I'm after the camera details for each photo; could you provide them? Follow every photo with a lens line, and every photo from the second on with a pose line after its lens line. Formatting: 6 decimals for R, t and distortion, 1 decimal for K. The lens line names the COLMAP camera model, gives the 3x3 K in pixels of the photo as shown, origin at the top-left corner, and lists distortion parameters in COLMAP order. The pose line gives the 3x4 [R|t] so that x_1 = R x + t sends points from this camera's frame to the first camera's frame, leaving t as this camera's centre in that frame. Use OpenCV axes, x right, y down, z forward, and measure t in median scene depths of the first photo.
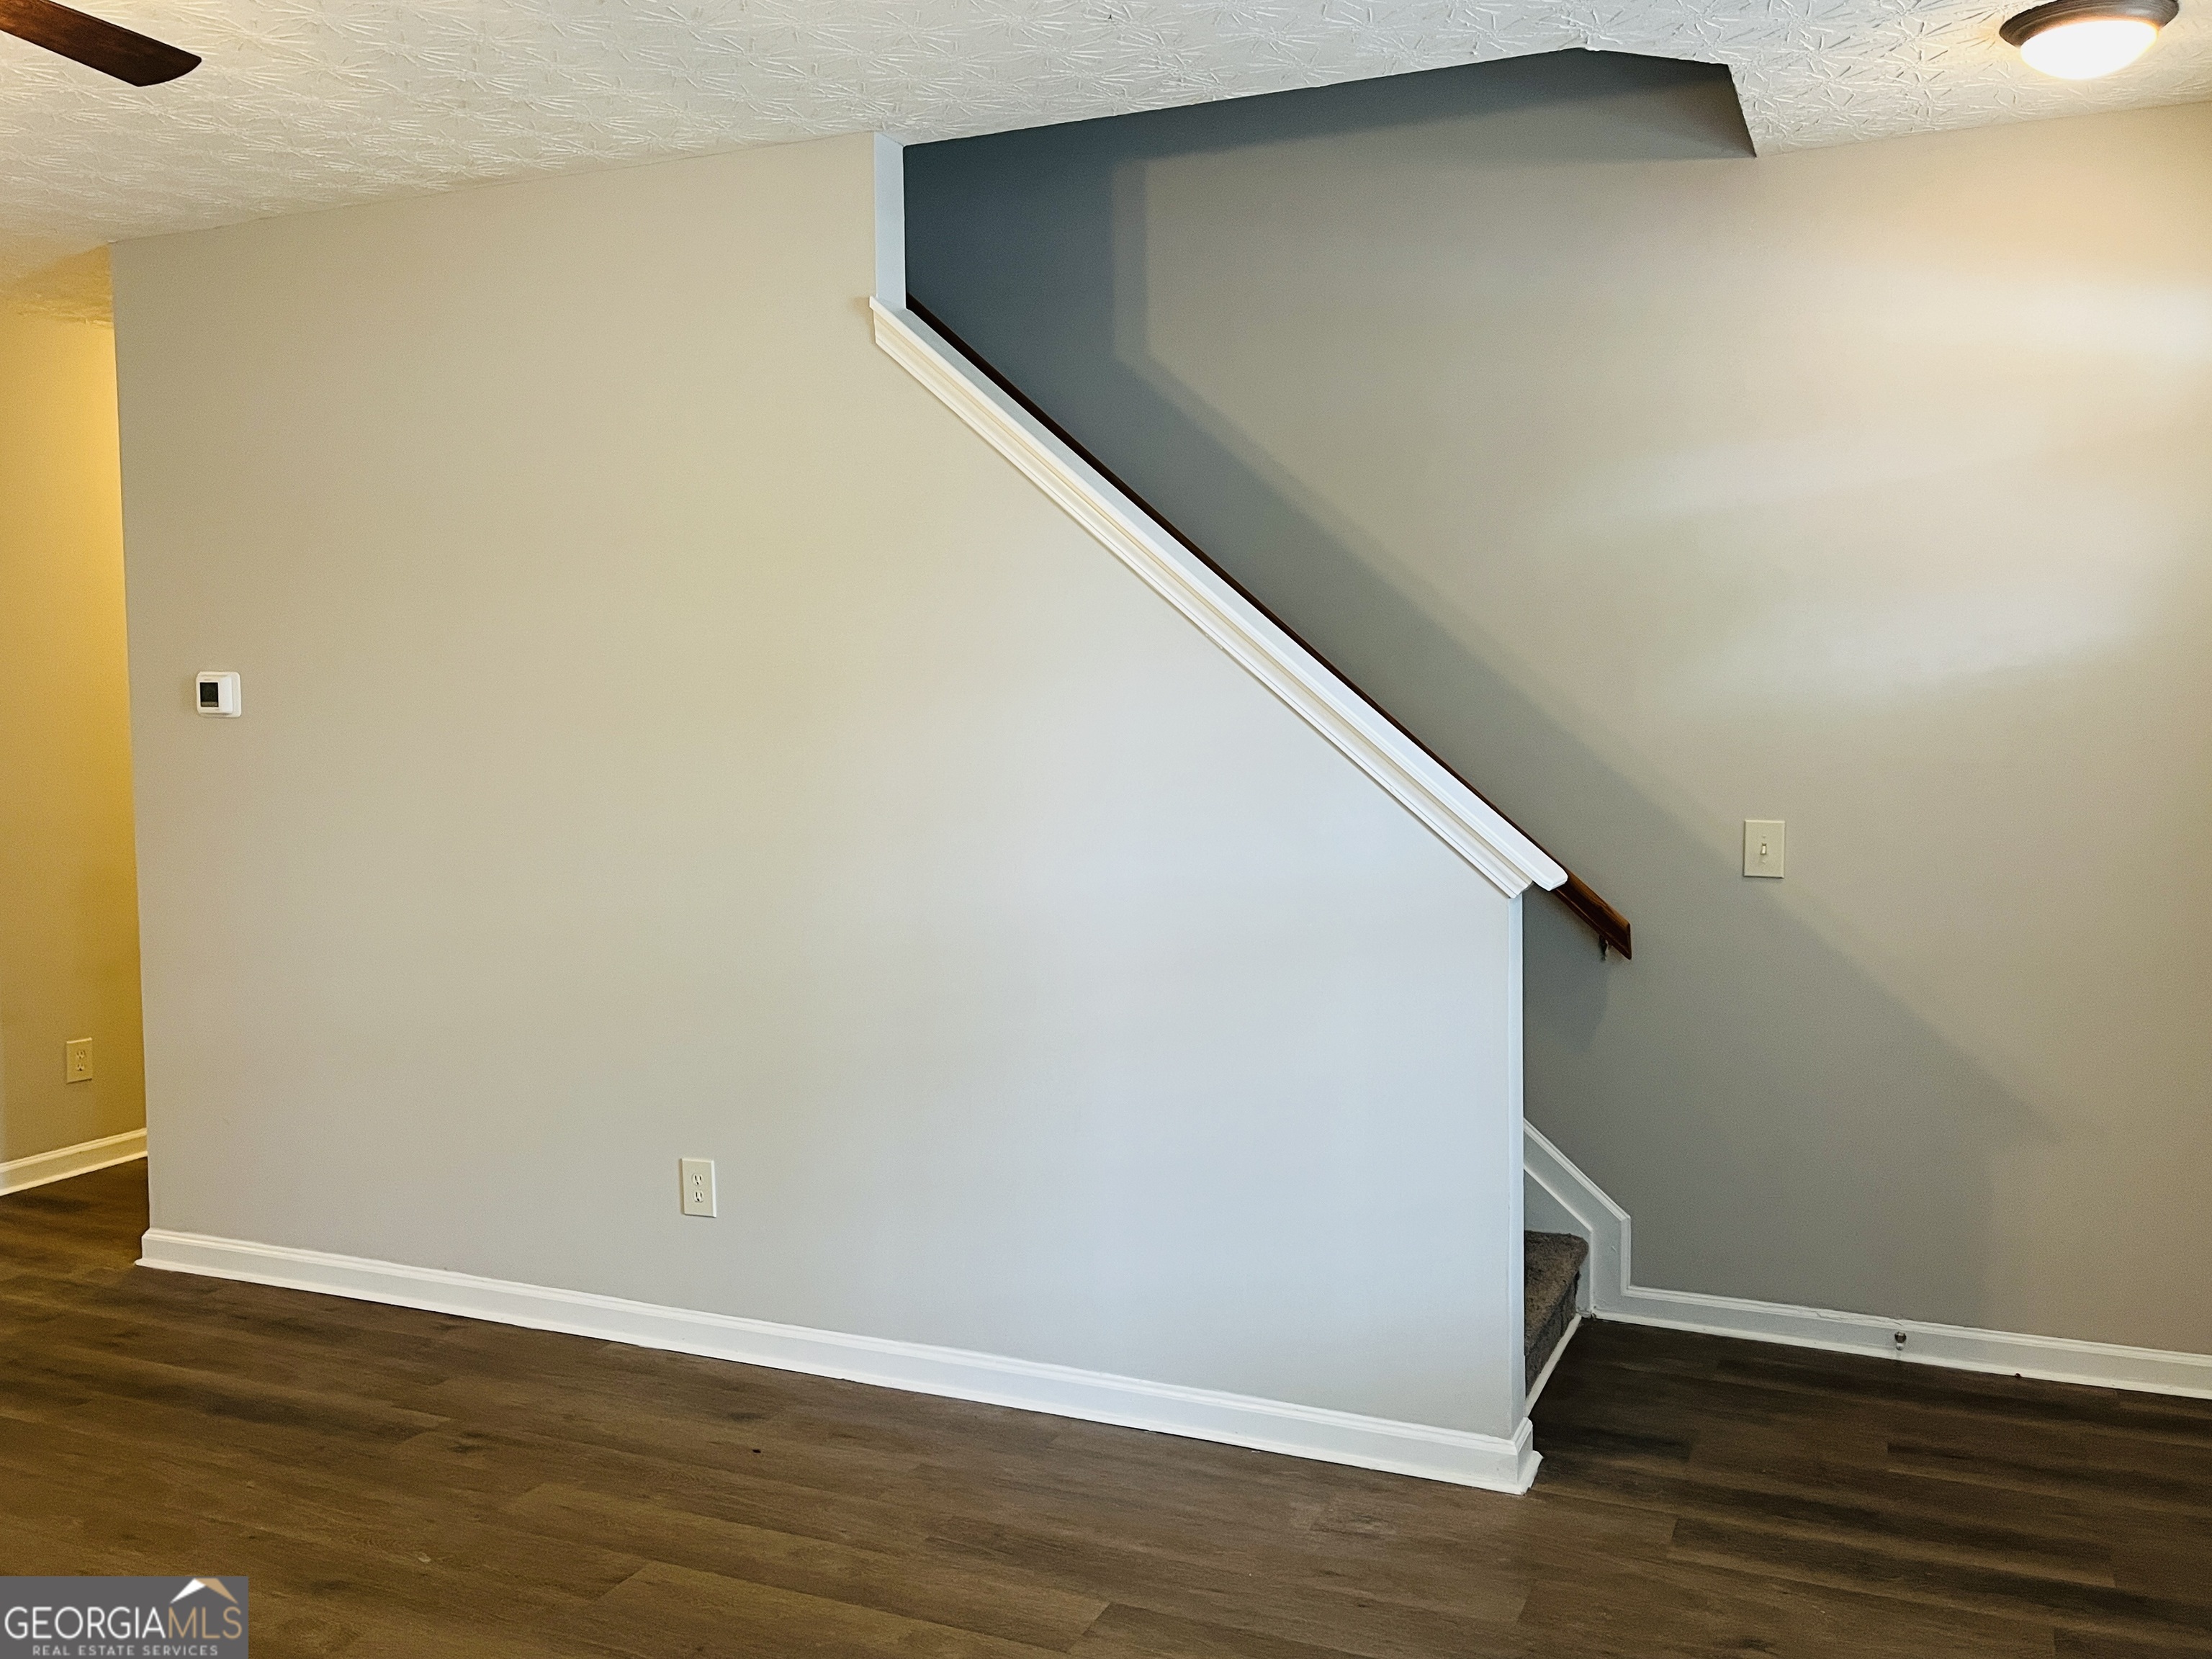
lens RADIAL K [[1835.1, 0, 1093.9], [0, 1835.1, 812.4], [0, 0, 1]] dist [0.083546, -0.095872]
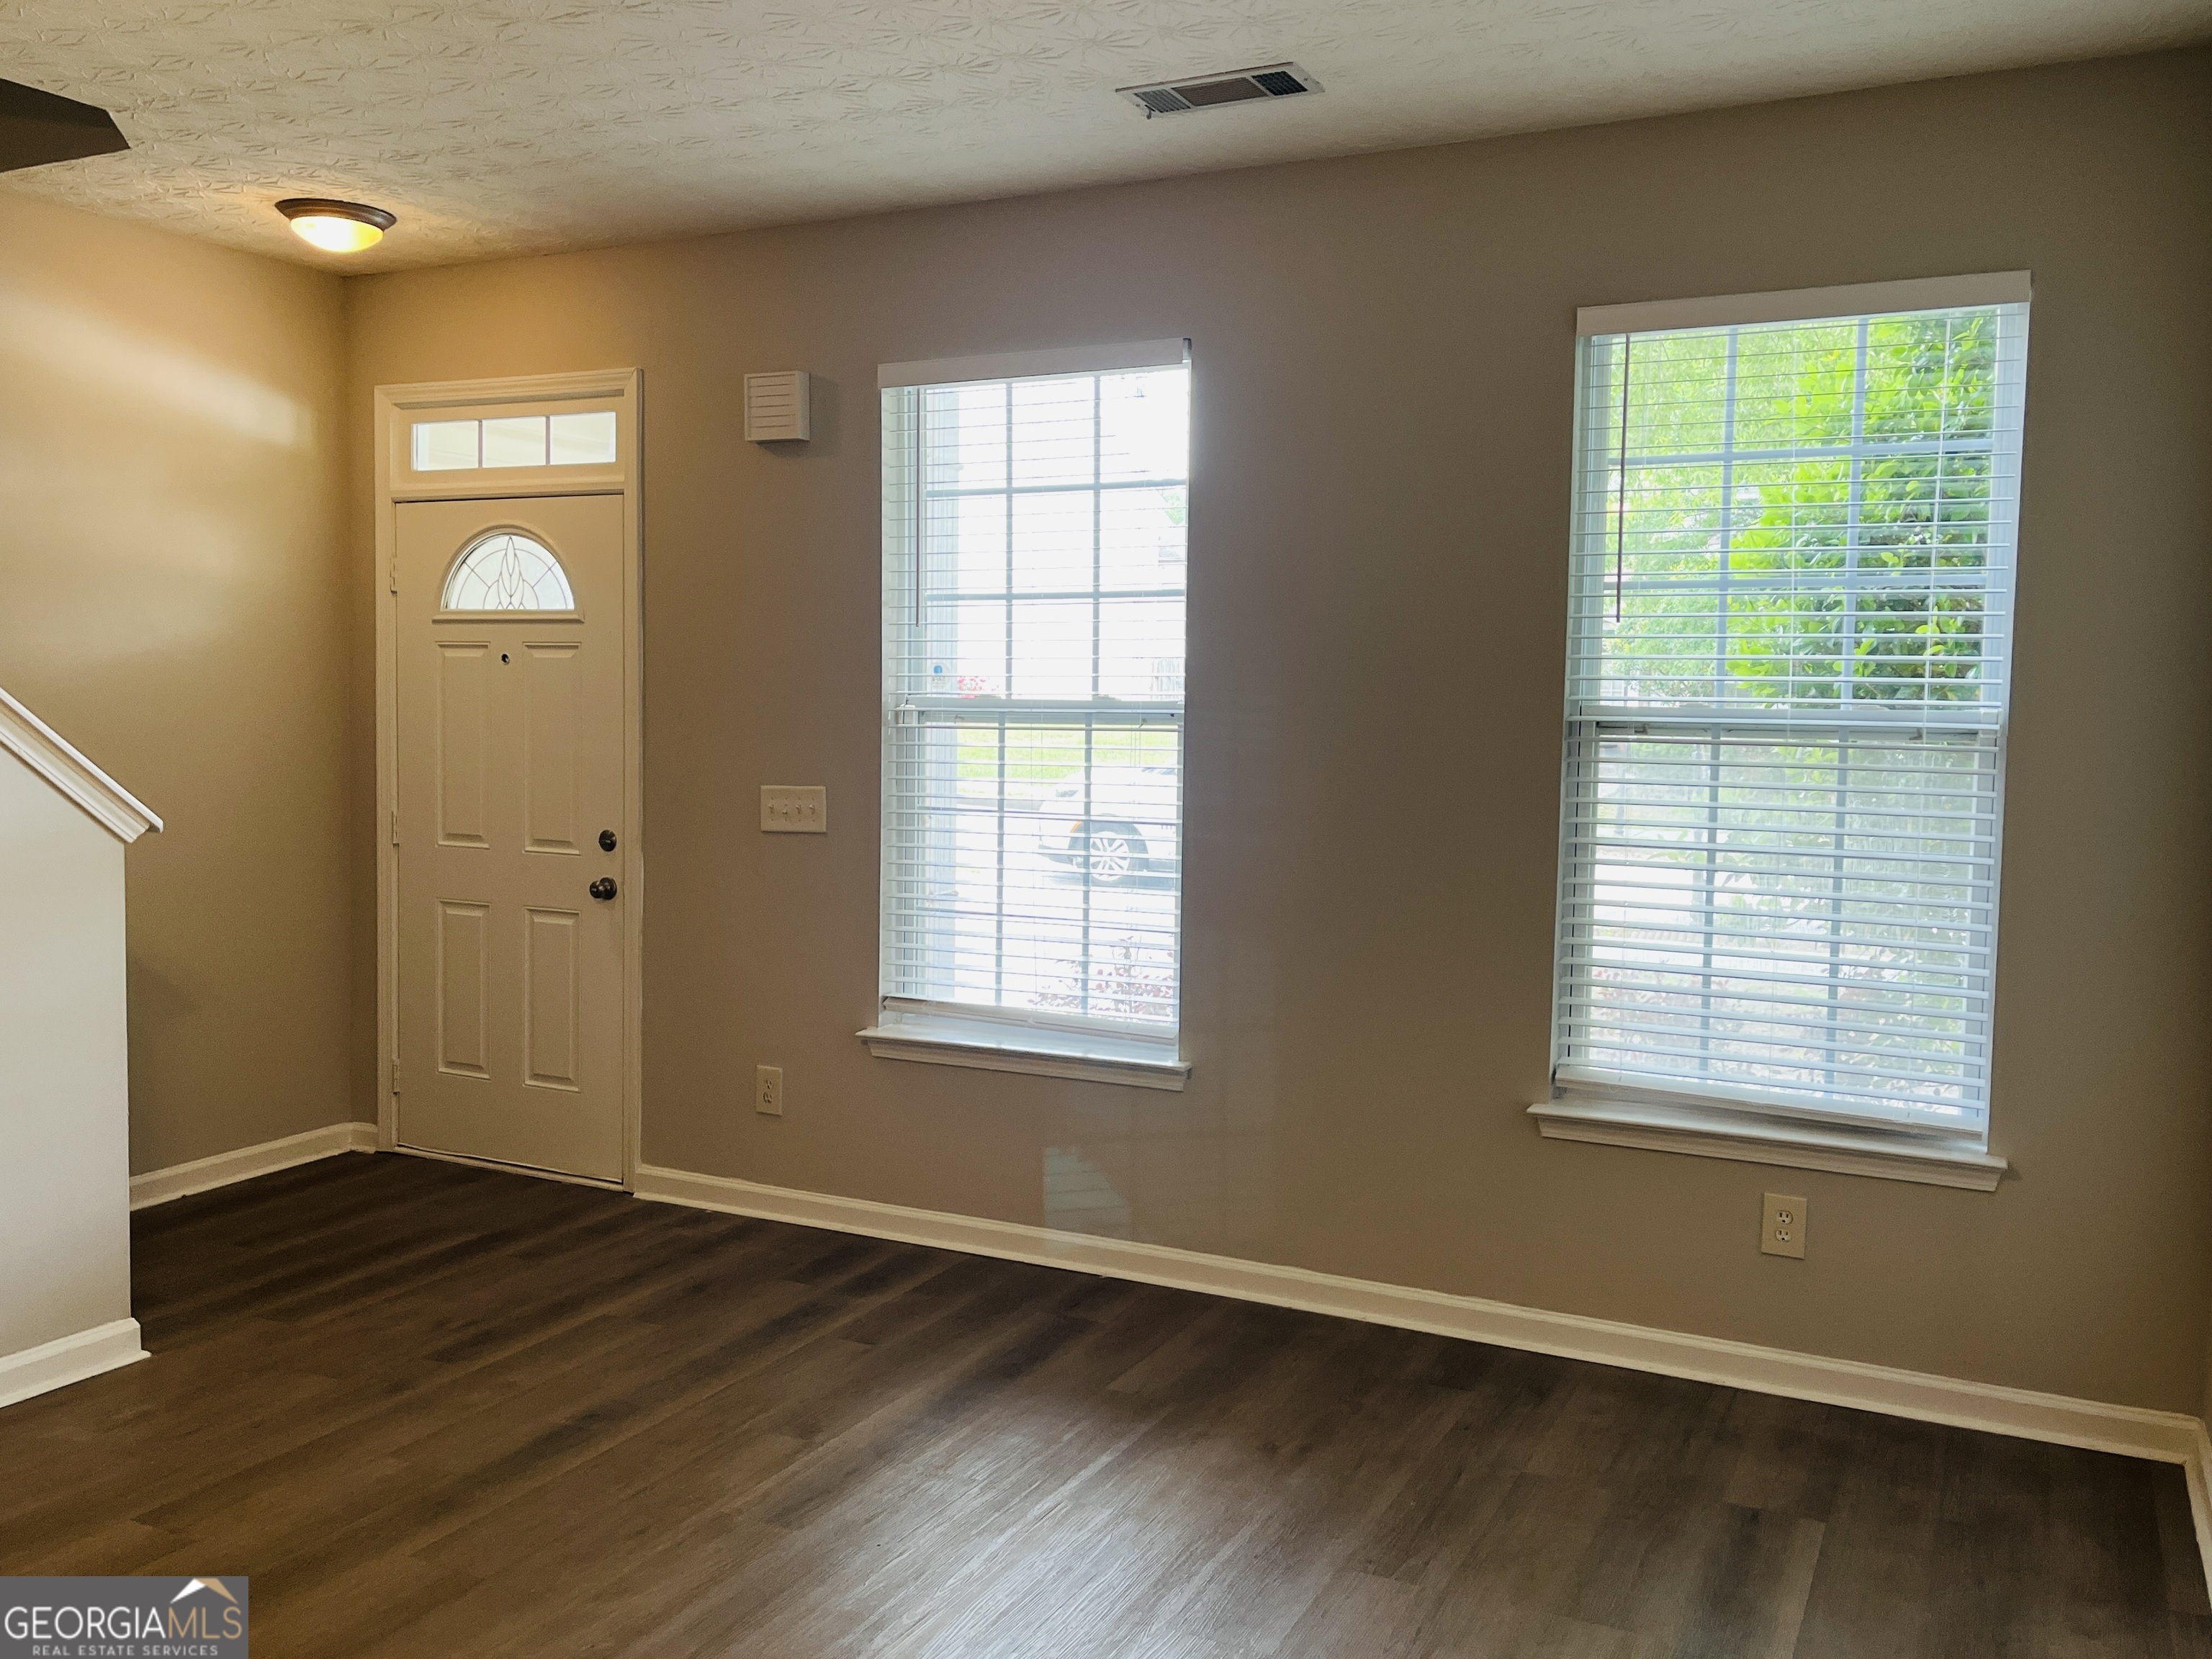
lens RADIAL K [[1835.1, 0, 1114.9], [0, 1835.1, 813.9], [0, 0, 1]] dist [0.083546, -0.095872]
pose [[0.033142, -0.057988, 0.997767, -0.950230], [0.045524, 0.997367, 0.056453, -0.012447], [-0.998413, 0.043551, 0.035695, 0.354878]]
